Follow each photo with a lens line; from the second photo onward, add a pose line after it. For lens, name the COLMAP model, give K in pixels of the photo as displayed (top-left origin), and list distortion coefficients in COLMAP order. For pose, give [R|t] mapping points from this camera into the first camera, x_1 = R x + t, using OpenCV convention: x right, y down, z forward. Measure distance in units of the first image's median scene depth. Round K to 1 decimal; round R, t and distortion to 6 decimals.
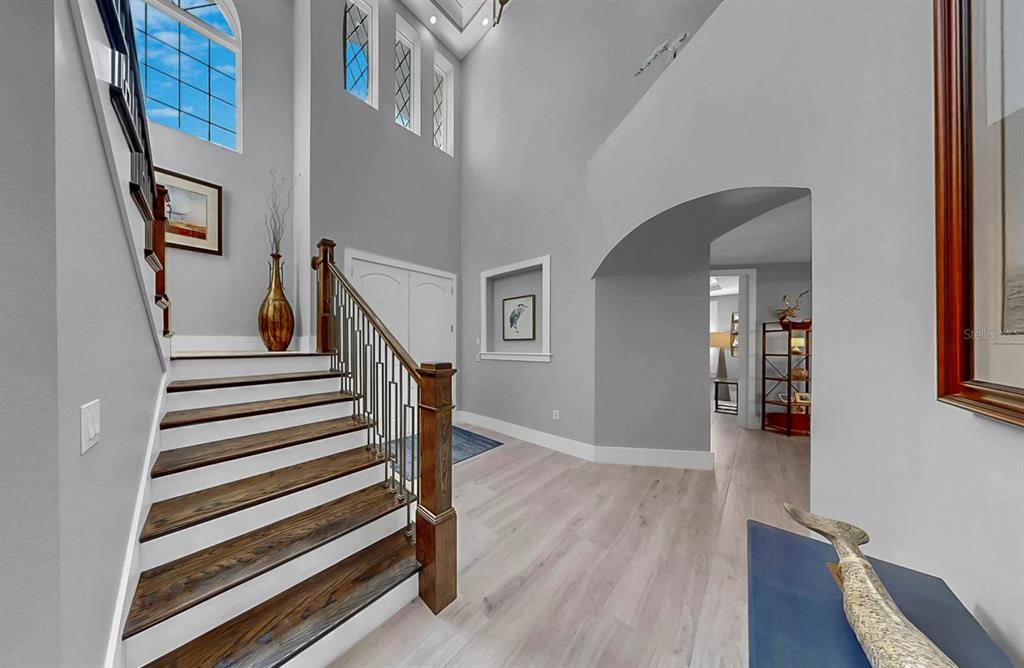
lens RADIAL K [[411.7, 0, 511.1], [0, 411.7, 336.3], [0, 0, 1]] dist [-0.000228, -0.000001]
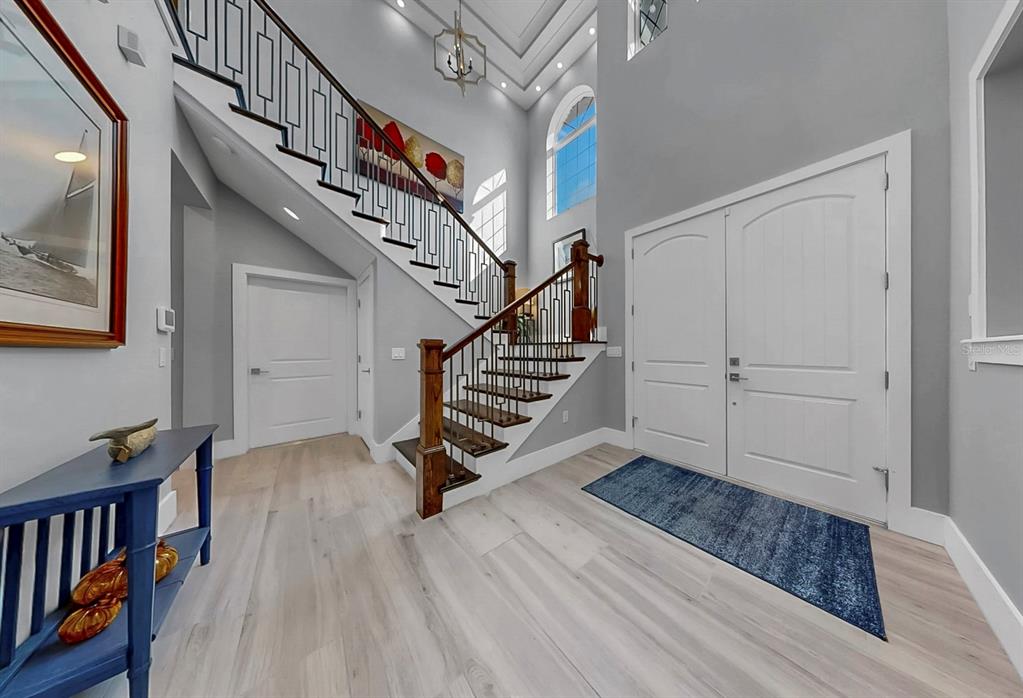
lens RADIAL K [[457.7, 0, 511.0], [0, 457.7, 348.5], [0, 0, 1]] dist [0.001554, 0.000083]
pose [[-0.581966, -0.007296, -0.813180, 0.703456], [-0.001417, 0.999967, -0.007957, 0.084035], [0.813212, -0.003478, -0.581958, 1.641509]]
